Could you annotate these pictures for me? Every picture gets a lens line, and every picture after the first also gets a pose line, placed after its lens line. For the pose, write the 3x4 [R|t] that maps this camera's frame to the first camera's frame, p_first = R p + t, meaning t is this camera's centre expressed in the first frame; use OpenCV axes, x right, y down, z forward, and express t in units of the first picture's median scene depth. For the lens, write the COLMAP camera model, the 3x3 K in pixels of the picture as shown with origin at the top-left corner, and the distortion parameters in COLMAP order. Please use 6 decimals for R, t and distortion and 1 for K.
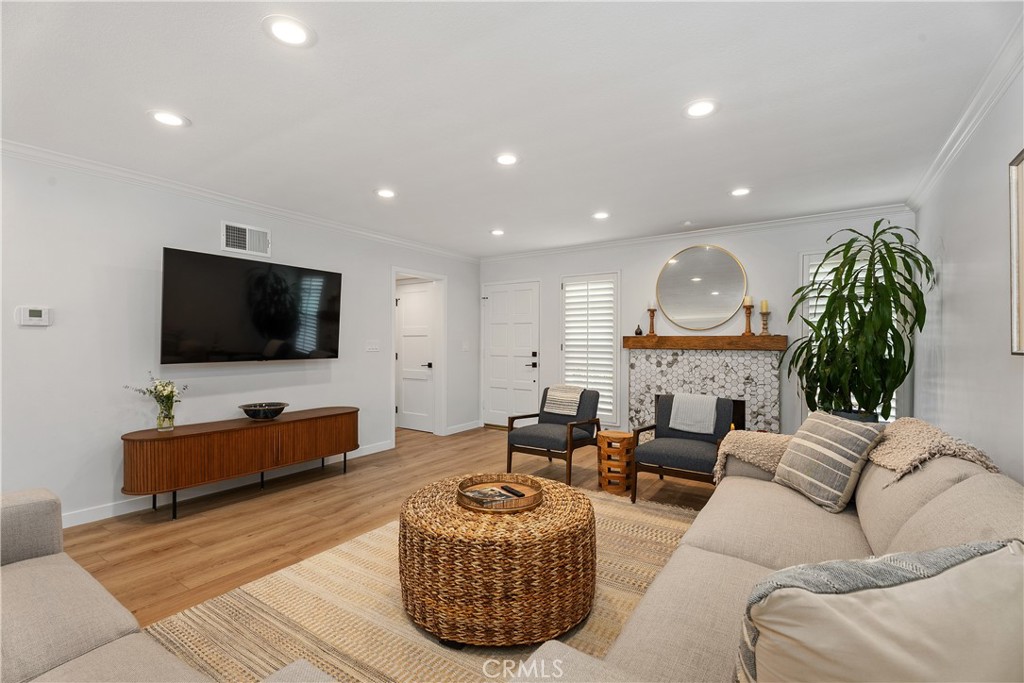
lens RADIAL K [[457.7, 0, 511.5], [0, 457.7, 343.2], [0, 0, 1]] dist [-0.003078, 0.000878]
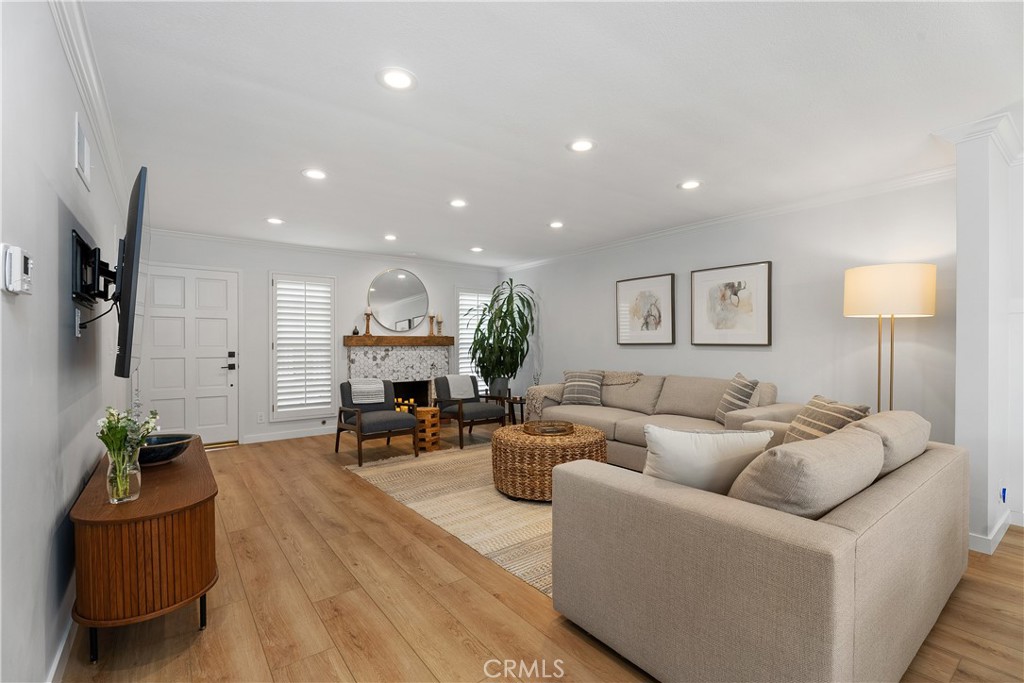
lens RADIAL K [[457.7, 0, 514.7], [0, 457.7, 345.2], [0, 0, 1]] dist [-0.003078, 0.000878]
pose [[0.308395, -0.008766, 0.951218, -0.759675], [0.003118, 0.999961, 0.008204, 0.000723], [-0.951253, 0.000435, 0.308410, 0.262592]]
